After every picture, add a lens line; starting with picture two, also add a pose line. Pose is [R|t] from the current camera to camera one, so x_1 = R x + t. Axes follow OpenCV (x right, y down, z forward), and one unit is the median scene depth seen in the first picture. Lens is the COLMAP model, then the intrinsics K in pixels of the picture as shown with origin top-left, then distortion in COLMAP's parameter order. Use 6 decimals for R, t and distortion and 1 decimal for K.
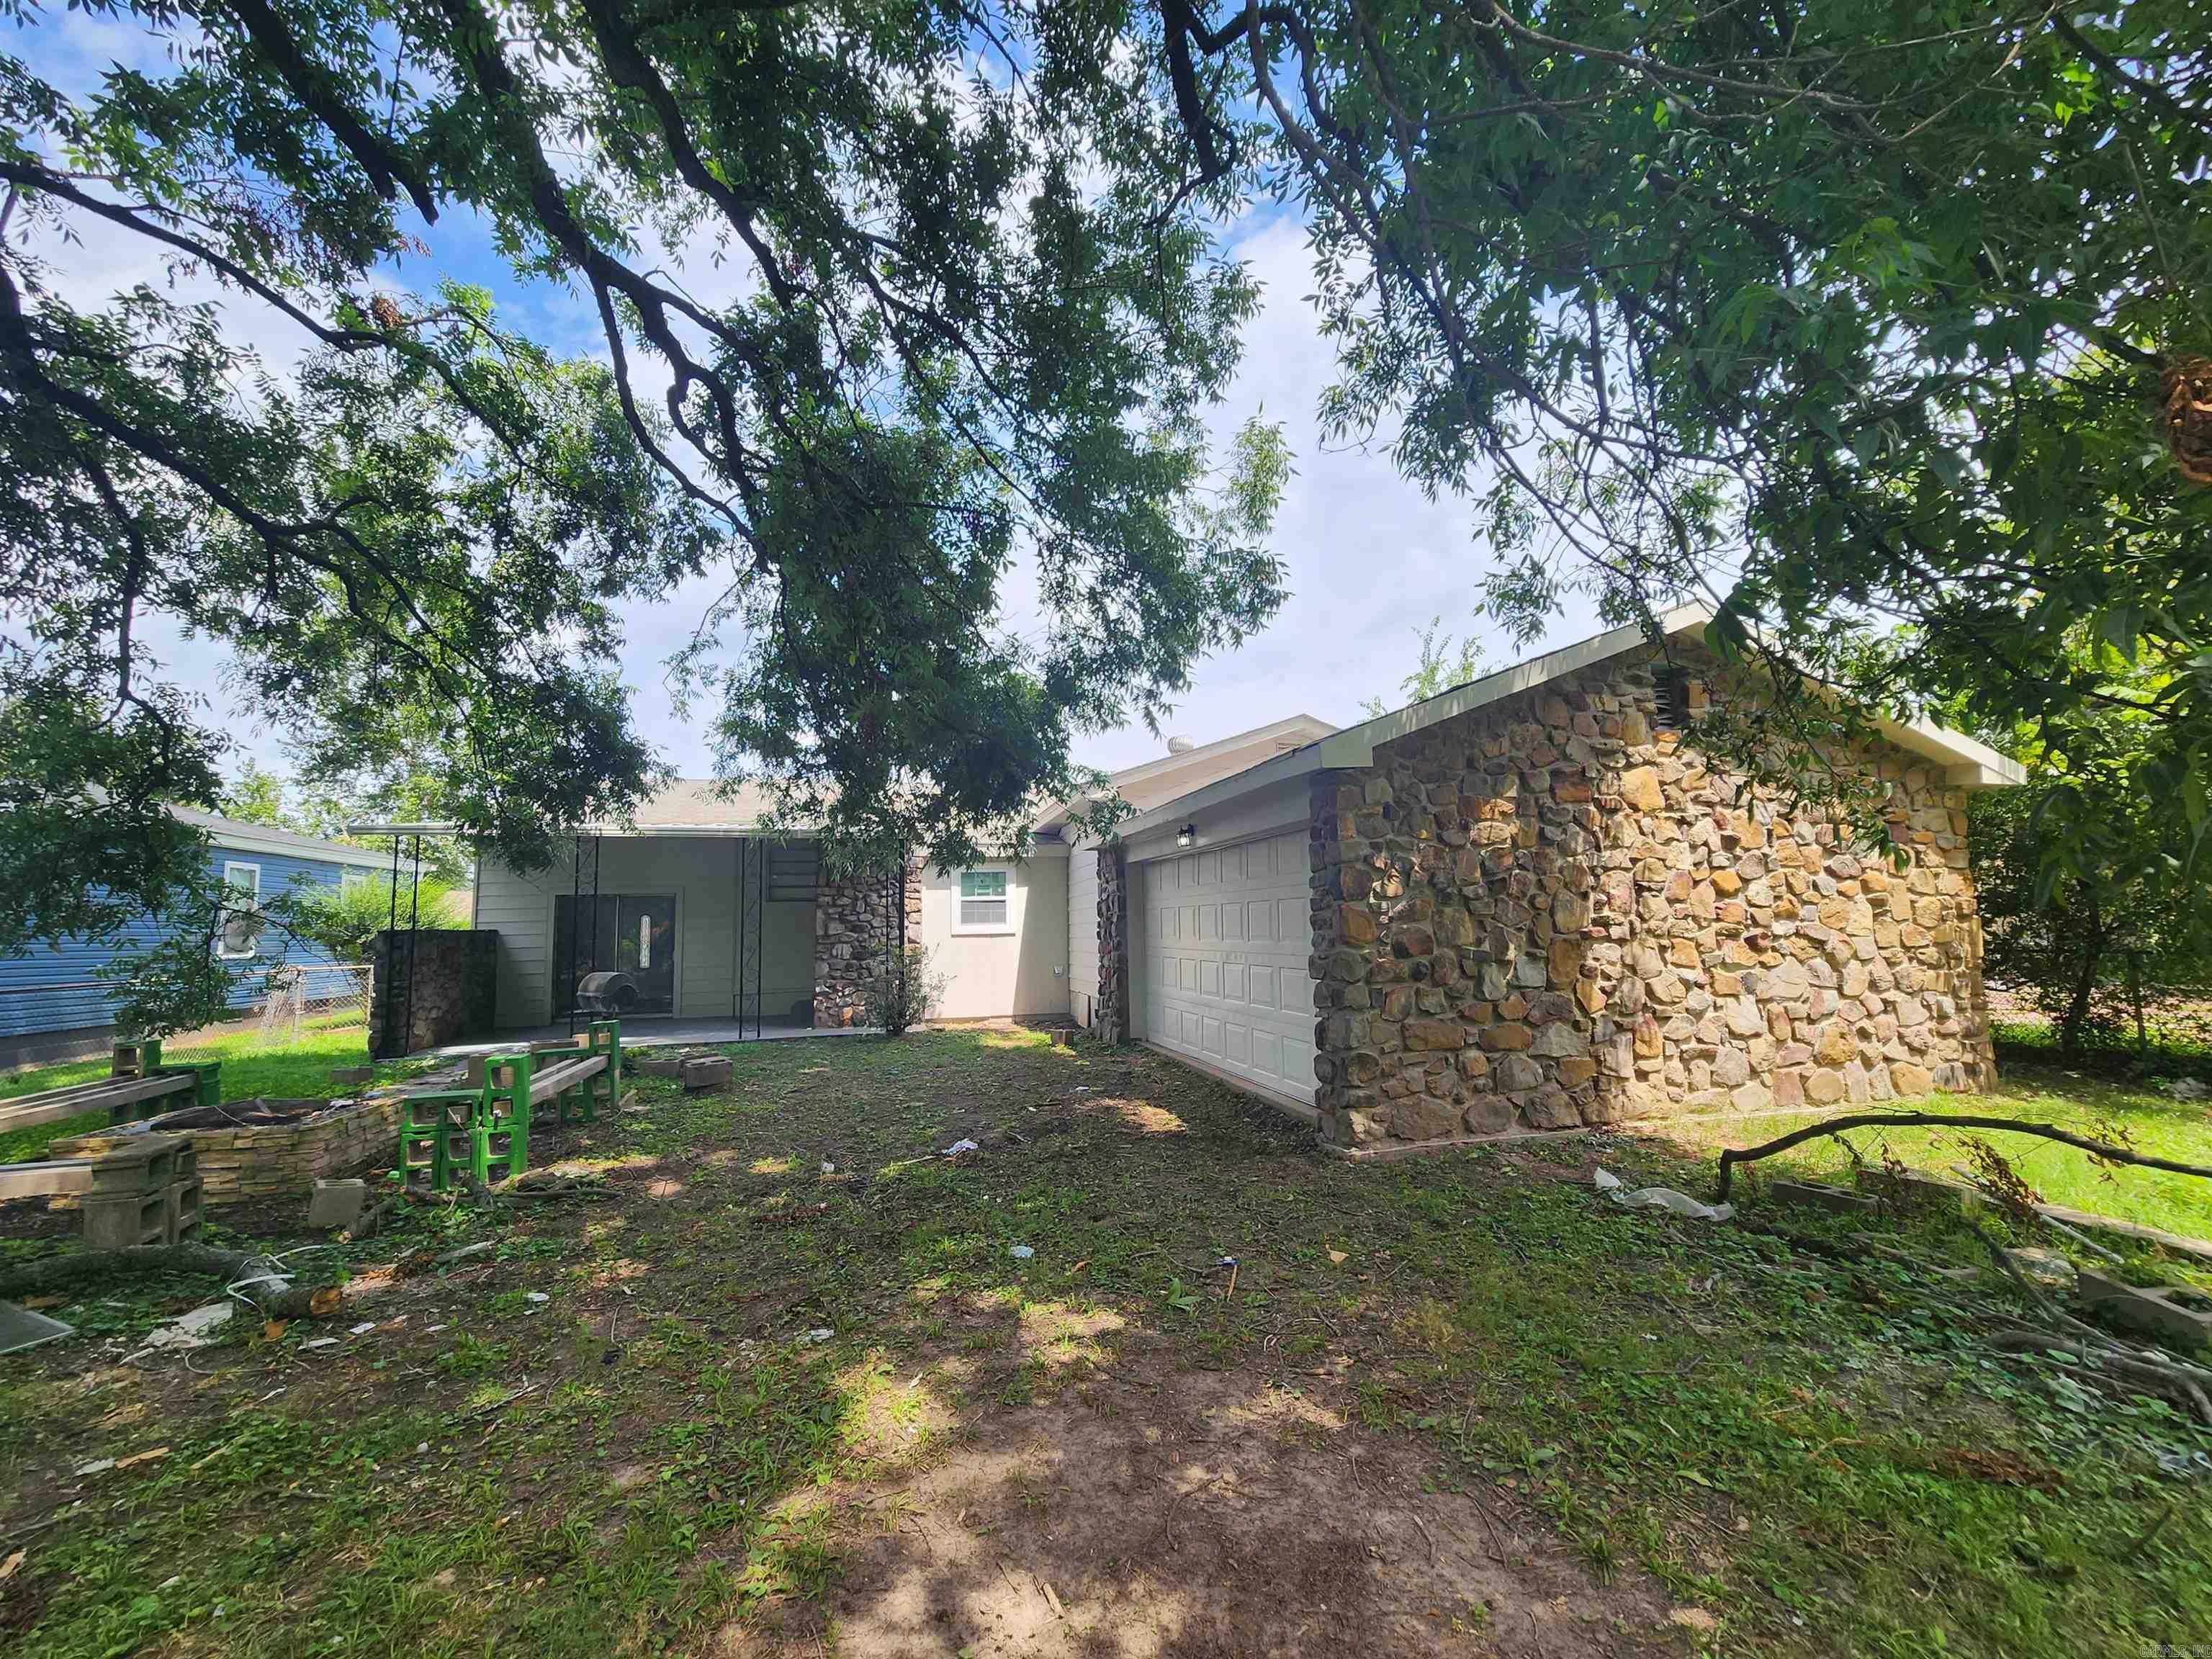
lens RADIAL K [[916.0, 0, 1108.7], [0, 916.0, 827.0], [0, 0, 1]] dist [-0.002608, 0.001777]
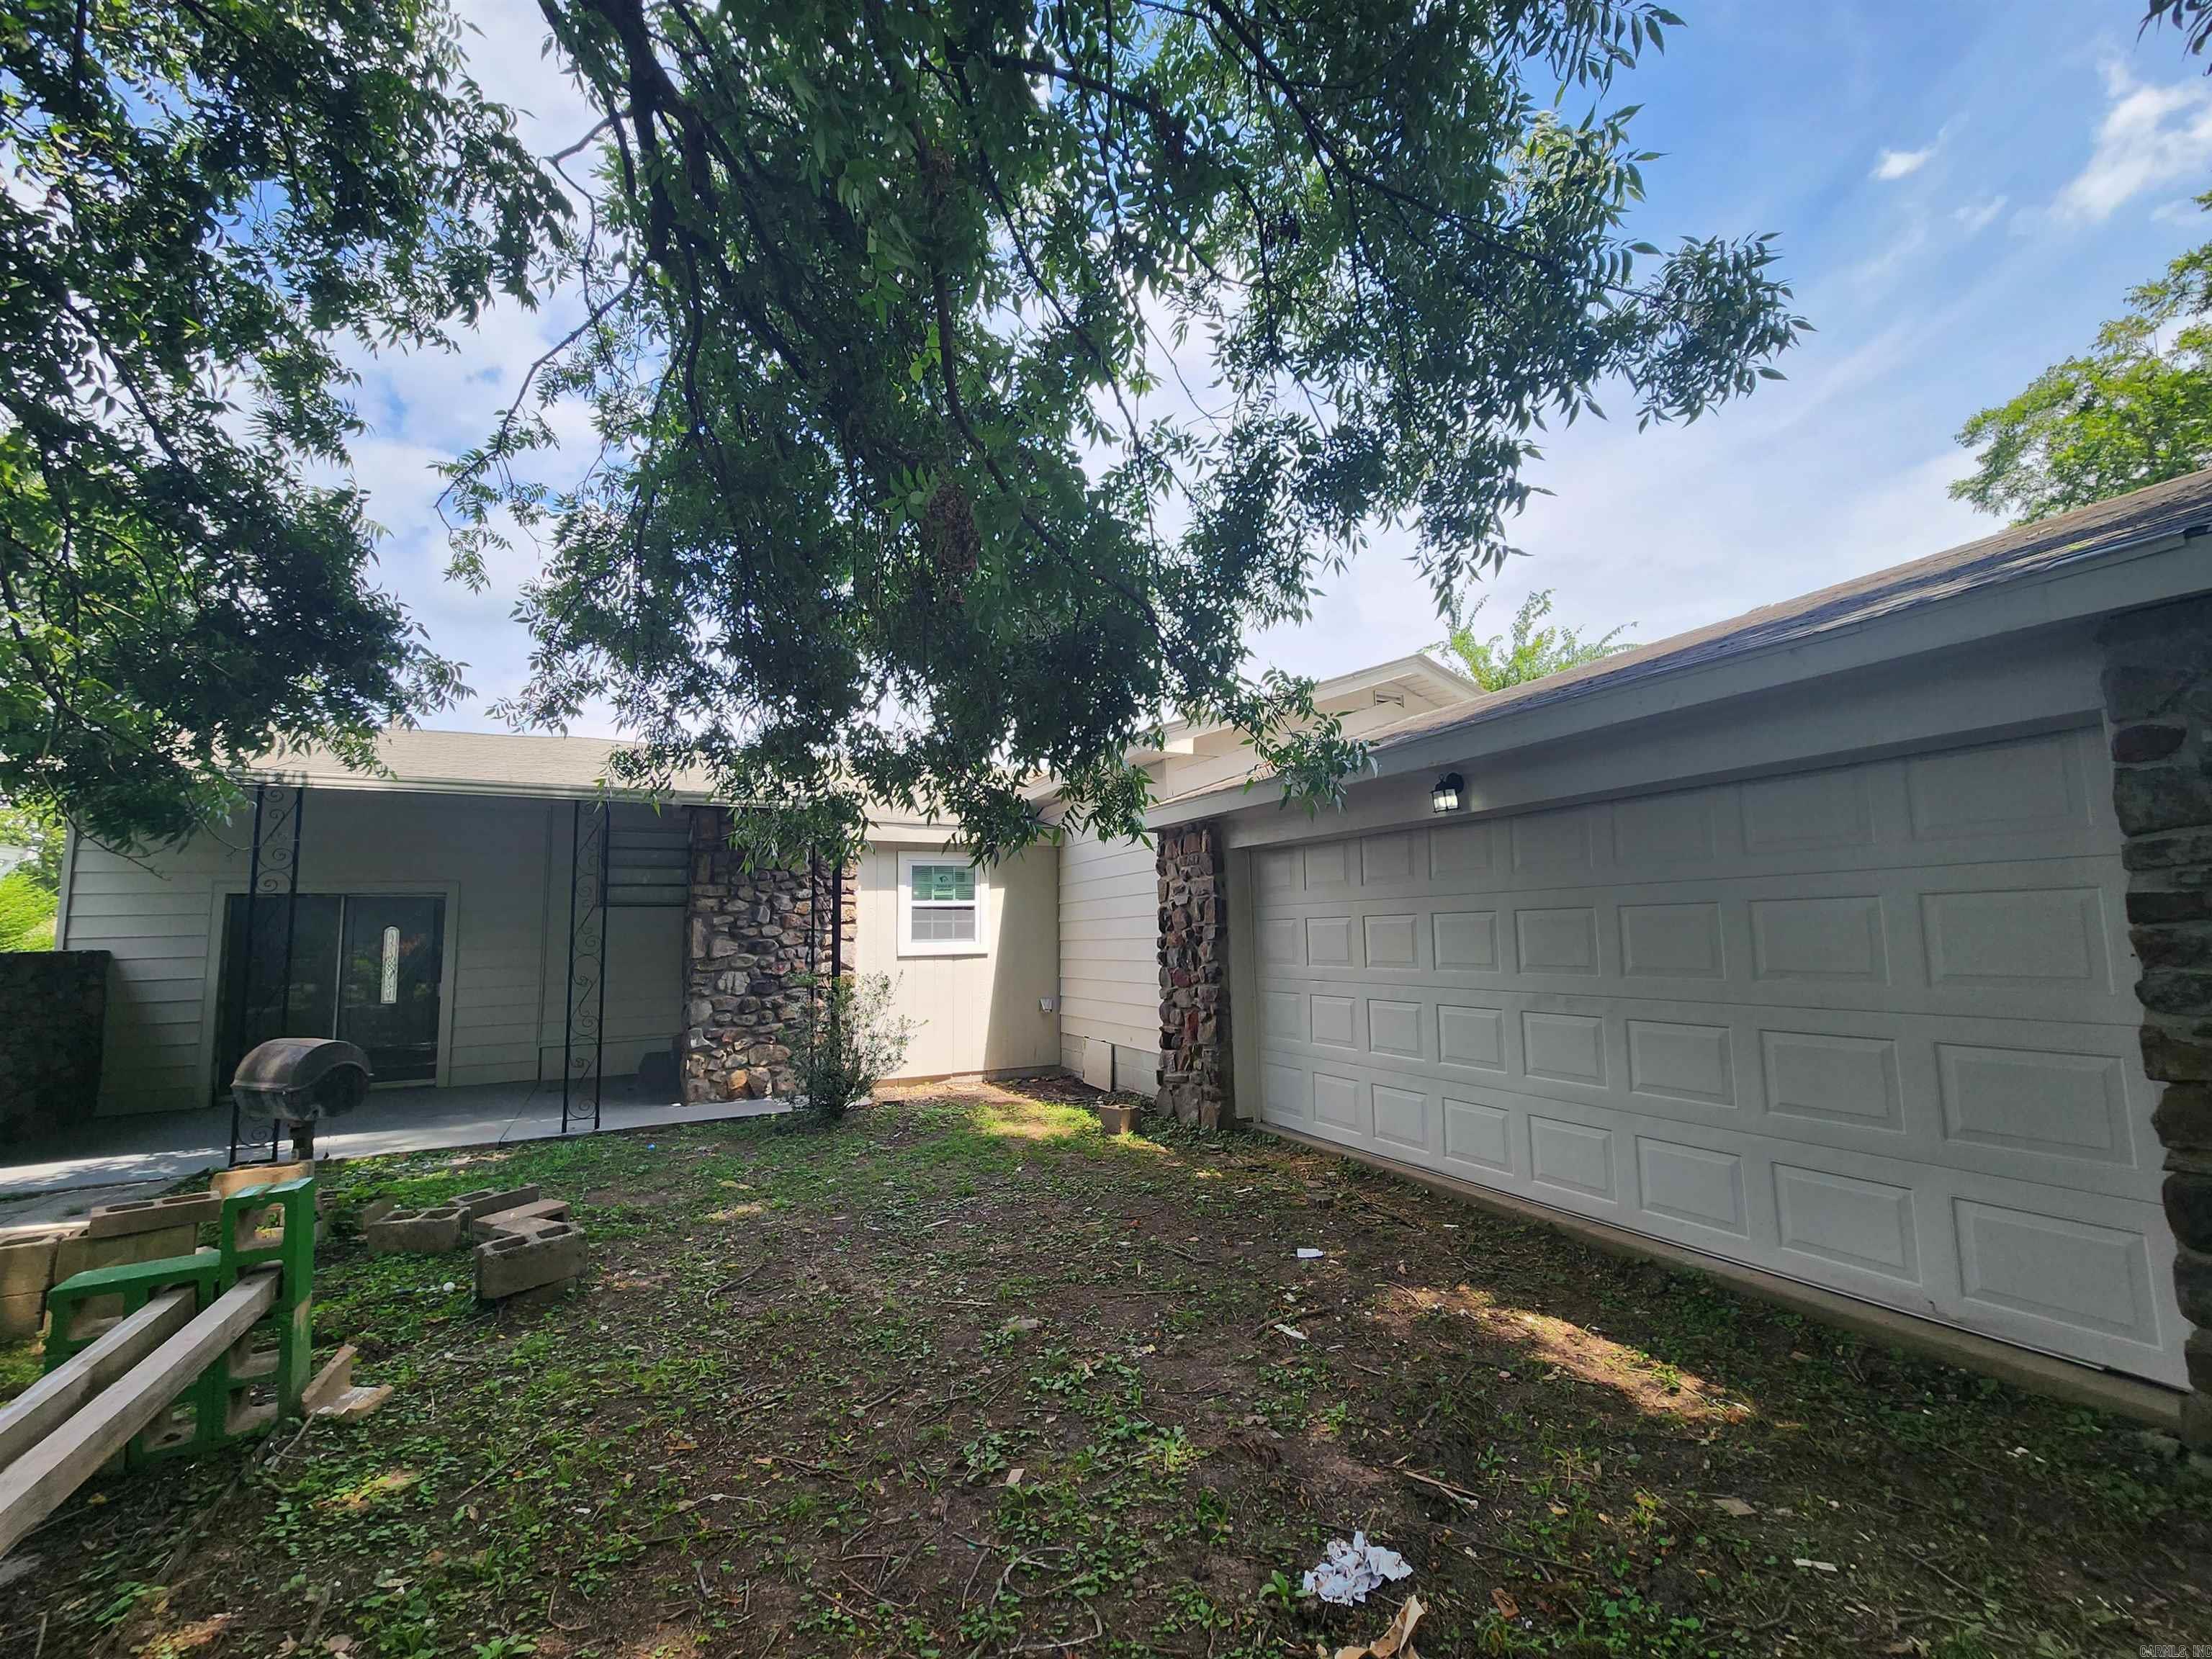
lens RADIAL K [[916.0, 0, 1102.5], [0, 916.0, 837.8], [0, 0, 1]] dist [-0.002608, 0.001777]
pose [[0.982090, 0.020913, 0.187246, -0.195449], [-0.020677, 0.999781, -0.003211, 0.036690], [-0.187273, -0.000718, 0.982308, 0.389490]]
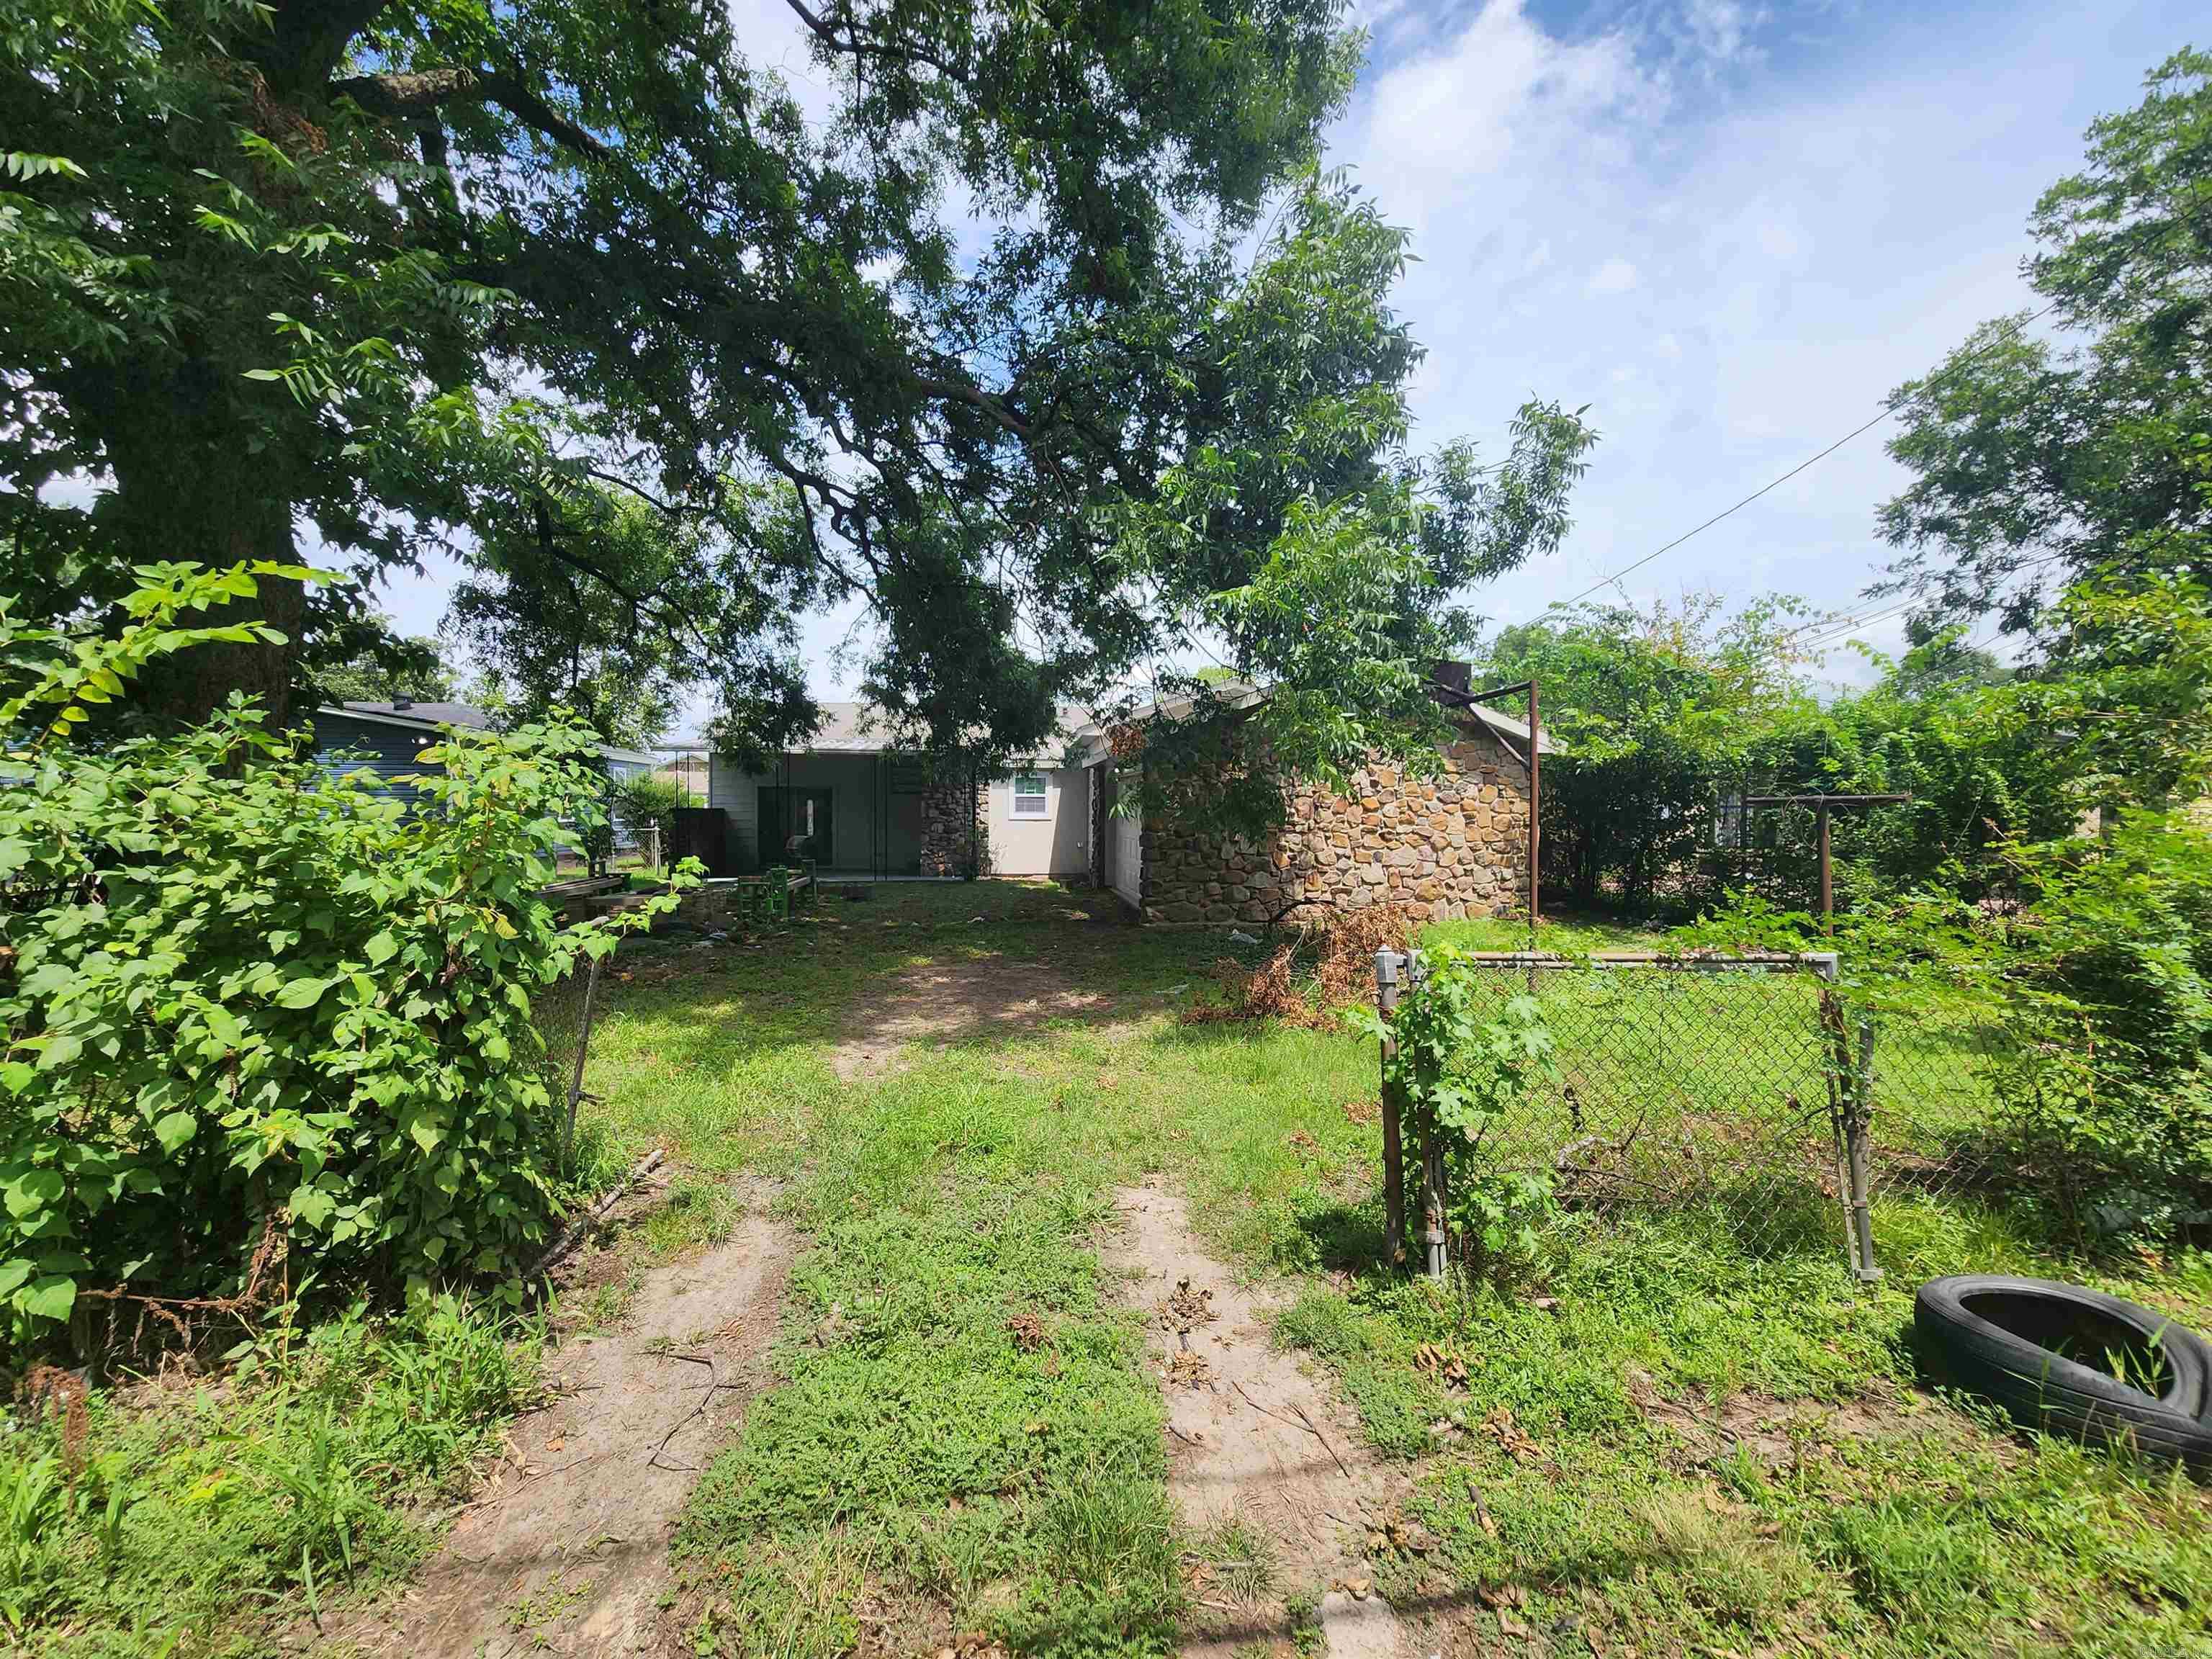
lens RADIAL K [[916.0, 0, 1112.2], [0, 916.0, 831.0], [0, 0, 1]] dist [-0.002608, 0.001777]
pose [[0.991754, 0.028190, -0.125015, 0.241277], [-0.011705, 0.991355, 0.130683, -0.080632], [0.127618, -0.128143, 0.983511, -0.602306]]
